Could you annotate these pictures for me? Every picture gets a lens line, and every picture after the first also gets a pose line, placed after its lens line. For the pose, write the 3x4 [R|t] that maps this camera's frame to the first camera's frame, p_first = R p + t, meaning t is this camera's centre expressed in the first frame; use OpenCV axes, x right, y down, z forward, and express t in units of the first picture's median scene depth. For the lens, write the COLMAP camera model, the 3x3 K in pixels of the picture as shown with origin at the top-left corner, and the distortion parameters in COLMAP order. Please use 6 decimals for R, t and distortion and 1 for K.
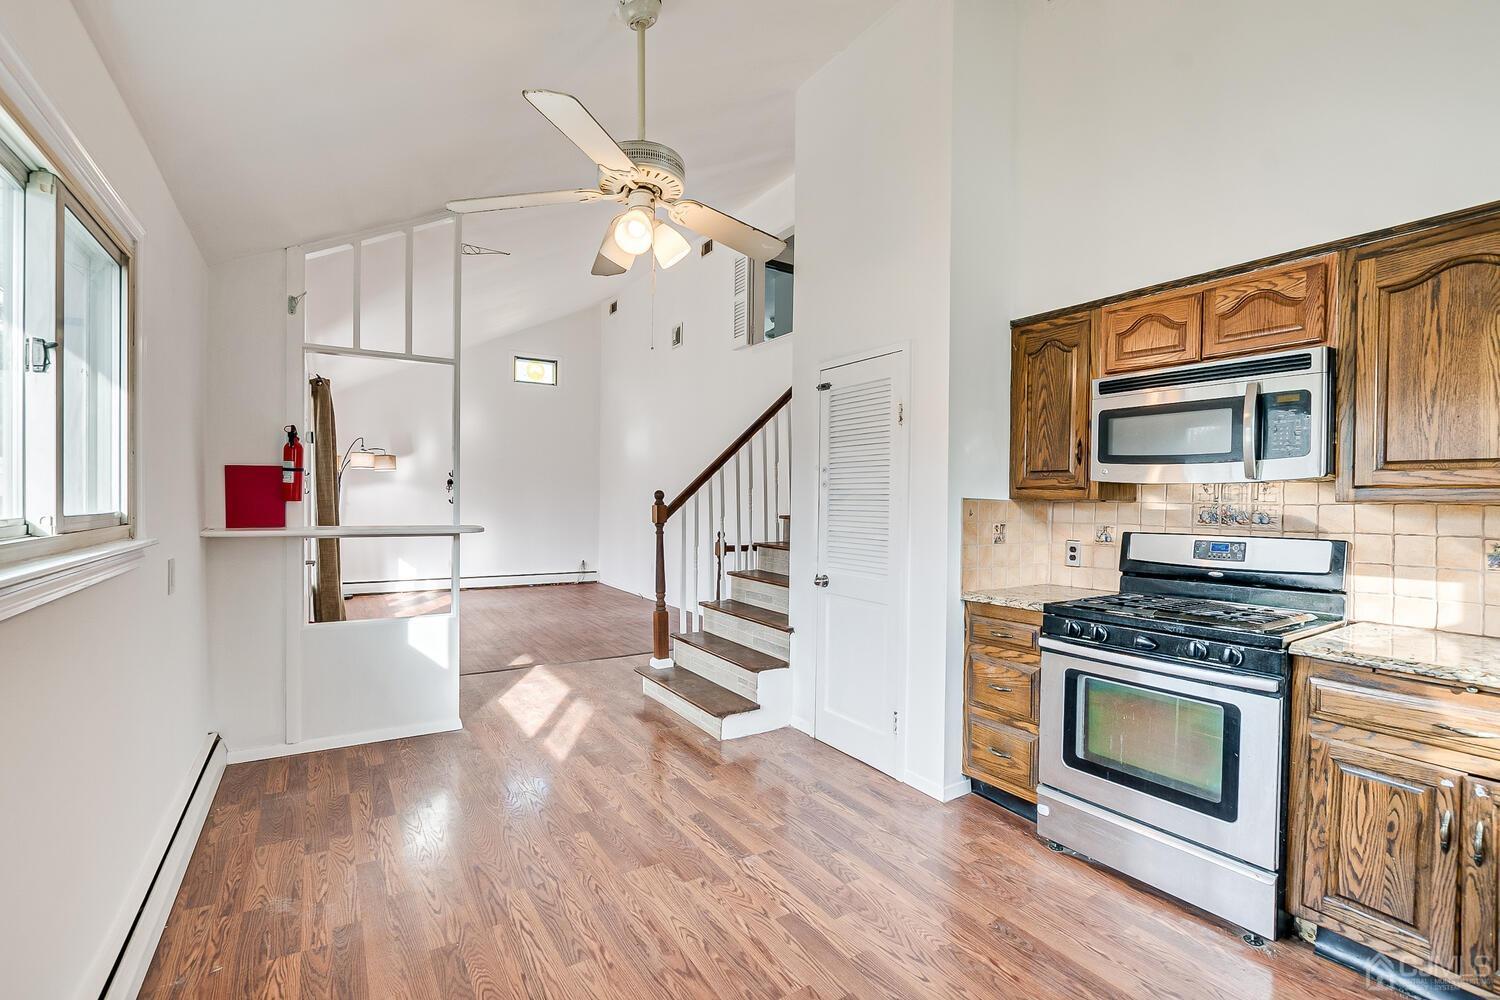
lens RADIAL K [[658.0, 0, 742.2], [0, 658.0, 507.3], [0, 0, 1]] dist [-0.026277, 0.005501]
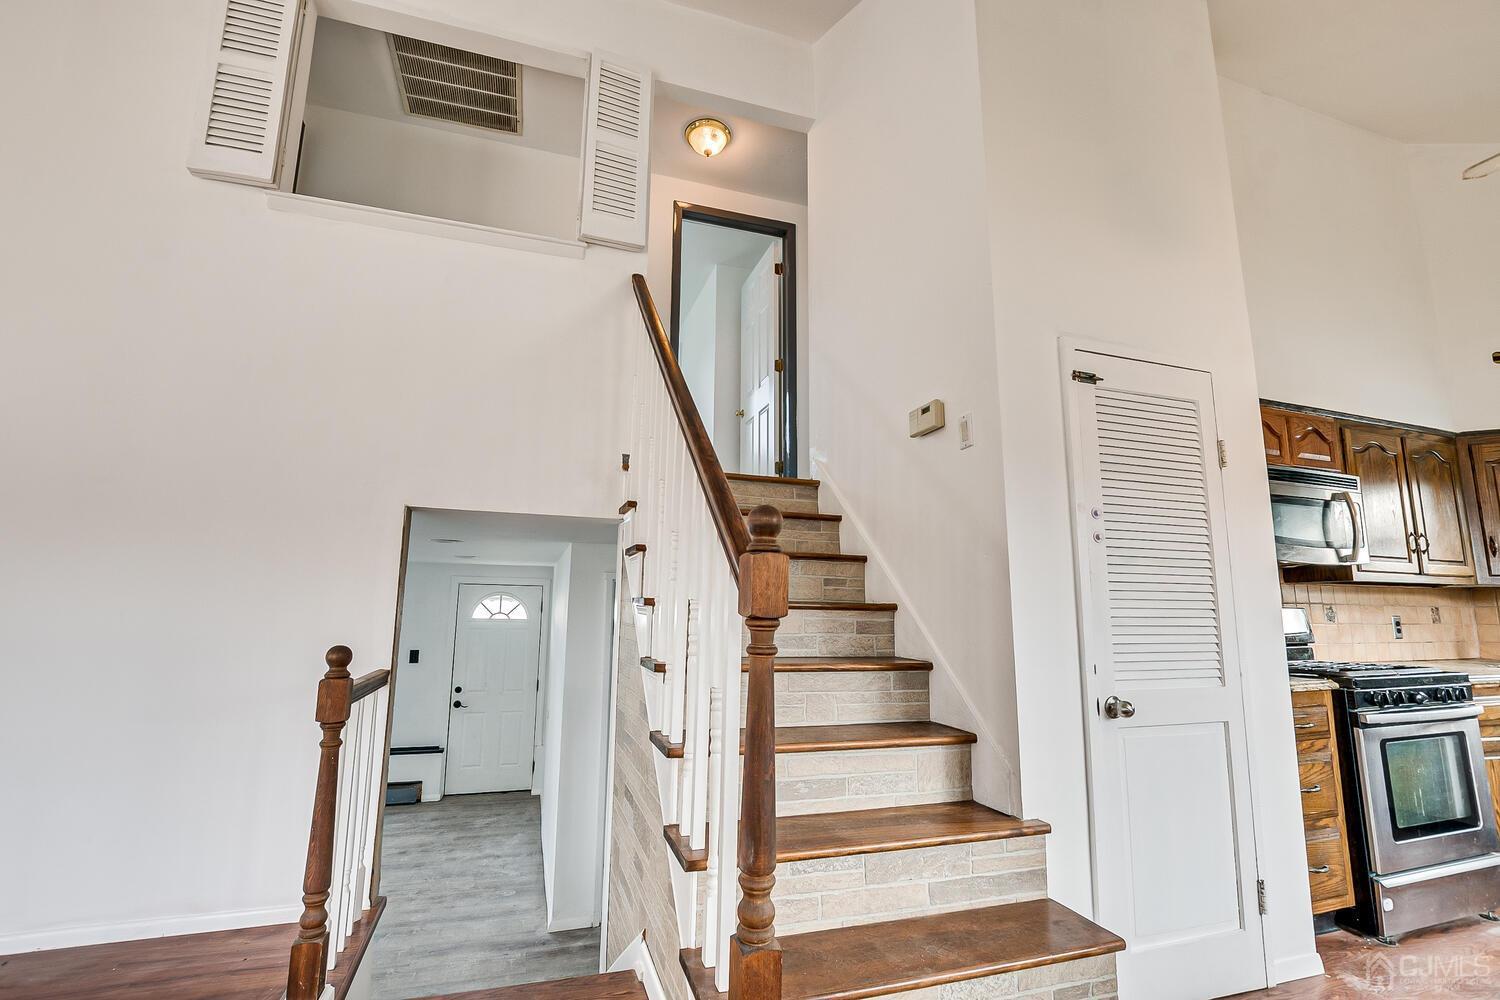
lens RADIAL K [[658.0, 0, 740.1], [0, 658.0, 506.4], [0, 0, 1]] dist [-0.026277, 0.005501]
pose [[0.249255, 0.141599, 0.958030, -0.658117], [0.001601, 0.989191, -0.146621, 0.028692], [-0.968437, 0.038080, 0.246334, 1.486205]]
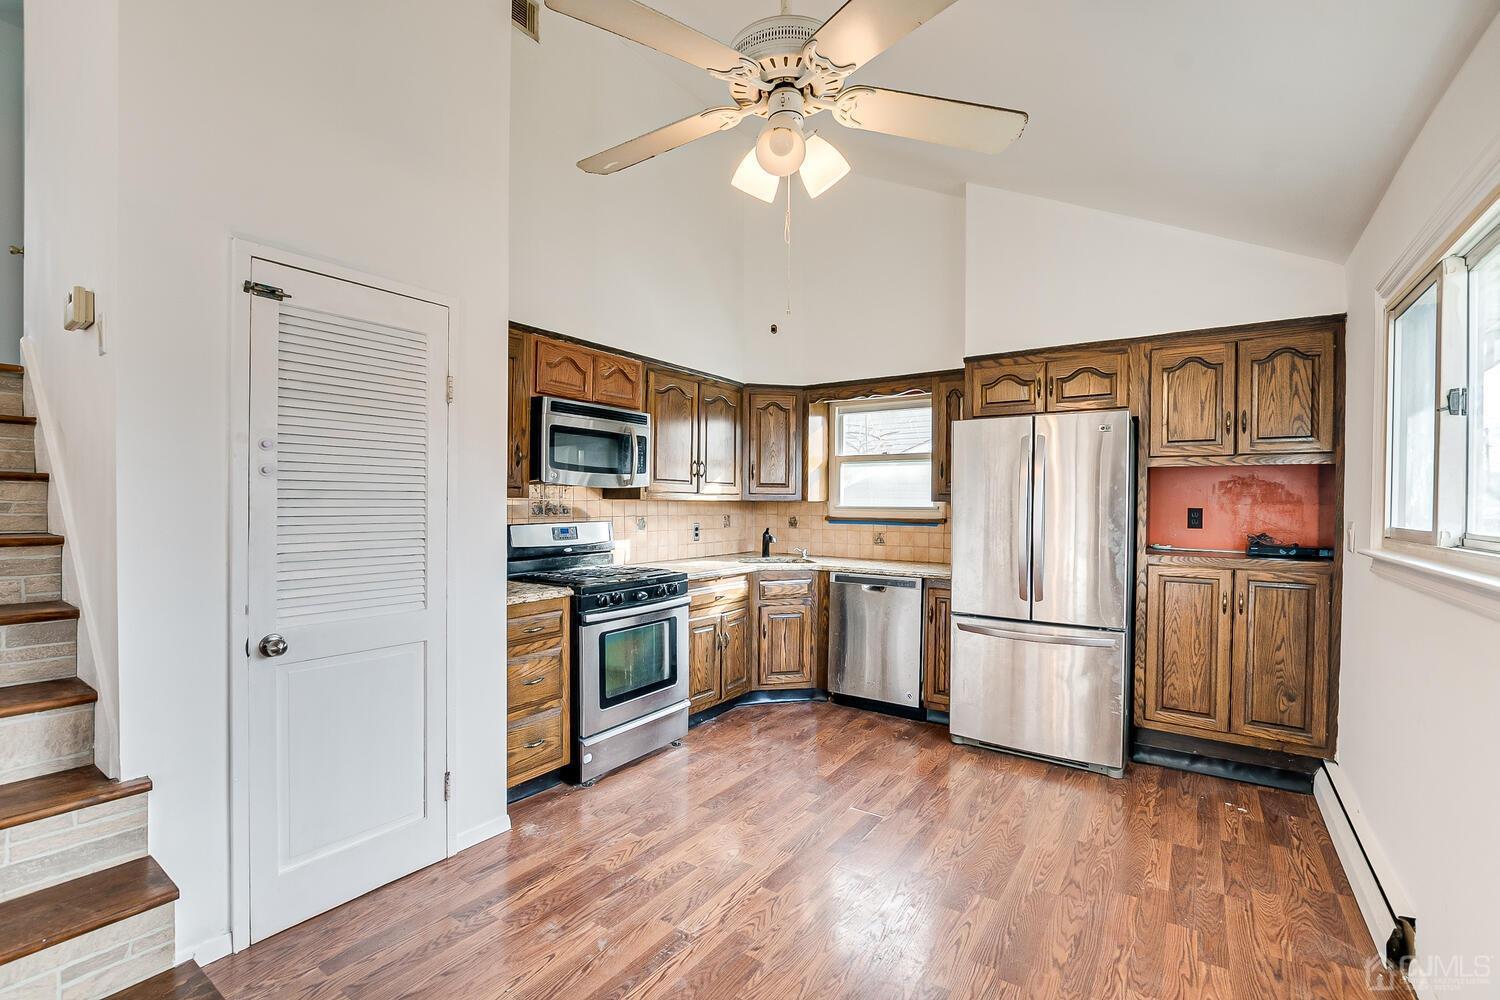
lens RADIAL K [[658.0, 0, 738.6], [0, 658.0, 507.5], [0, 0, 1]] dist [-0.026277, 0.005501]
pose [[-0.377596, -0.022989, 0.925685, -0.668397], [-0.001900, 0.999709, 0.024052, -0.022738], [-0.925968, 0.007323, -0.377530, 1.073242]]
